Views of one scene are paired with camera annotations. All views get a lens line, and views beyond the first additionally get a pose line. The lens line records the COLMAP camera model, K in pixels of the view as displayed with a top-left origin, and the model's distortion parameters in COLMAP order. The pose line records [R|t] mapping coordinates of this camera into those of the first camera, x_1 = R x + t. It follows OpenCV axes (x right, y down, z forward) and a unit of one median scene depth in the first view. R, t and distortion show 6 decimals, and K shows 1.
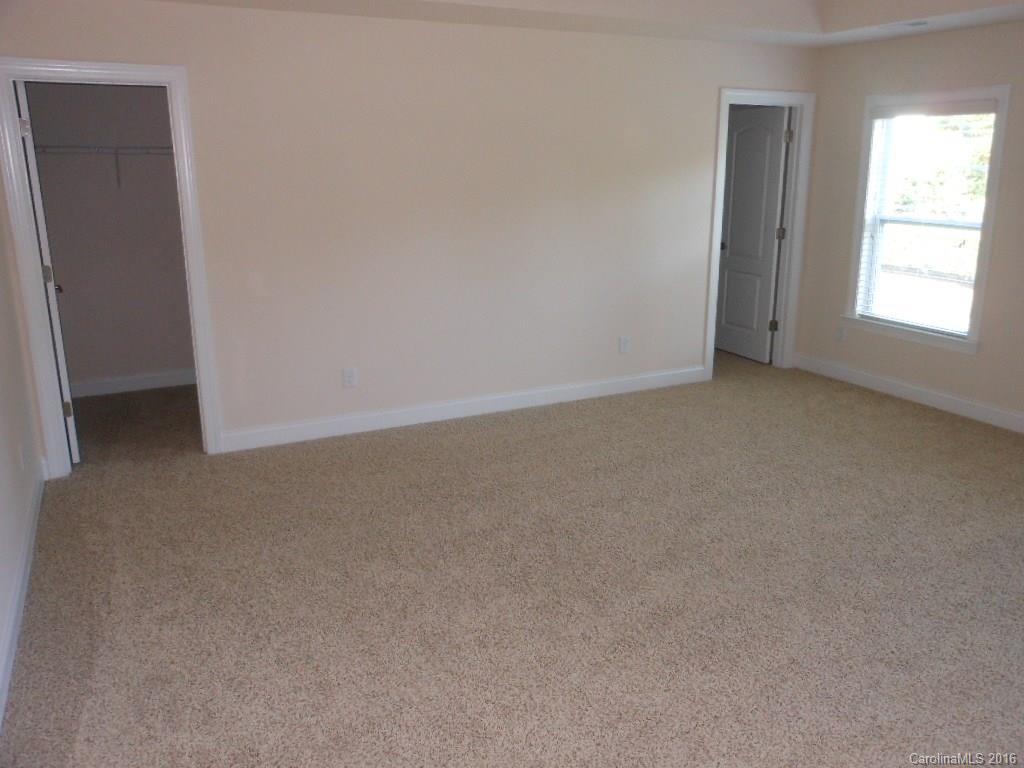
lens RADIAL K [[839.5, 0, 508.0], [0, 839.5, 384.5], [0, 0, 1]] dist [-0.002825, 0.007875]
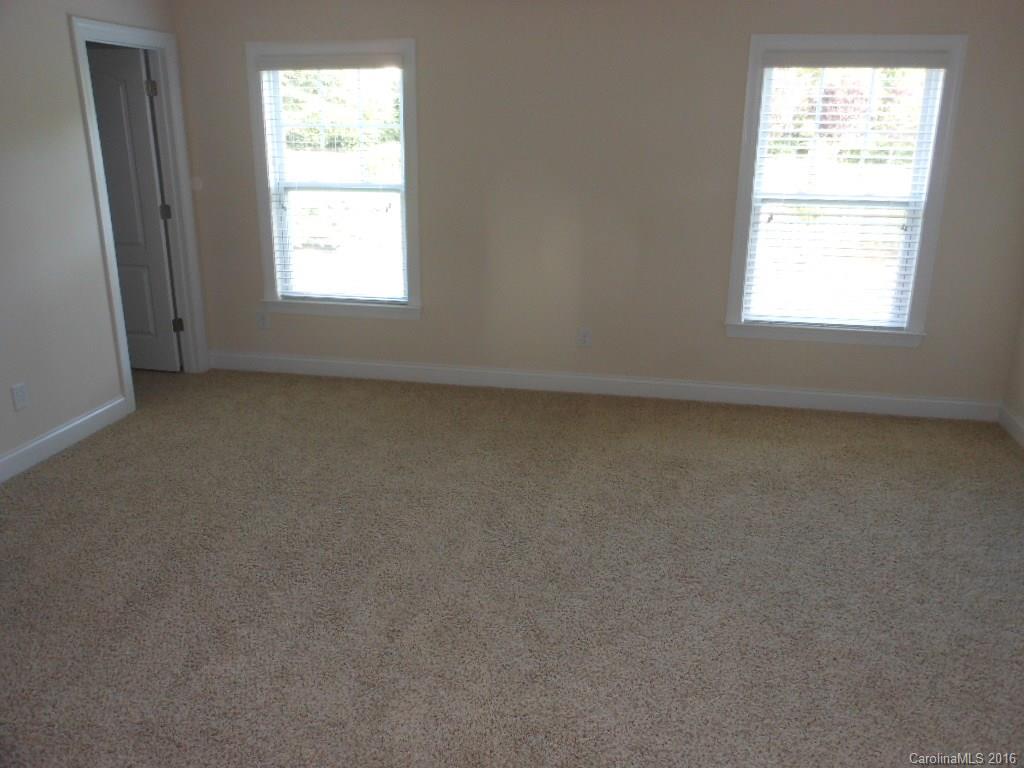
lens RADIAL K [[839.5, 0, 508.0], [0, 839.5, 384.5], [0, 0, 1]] dist [-0.002825, 0.007875]
pose [[0.612991, -0.236721, 0.753794, -0.122403], [0.199790, 0.969496, 0.141990, -0.070799], [-0.764412, 0.063562, 0.641587, 0.257752]]
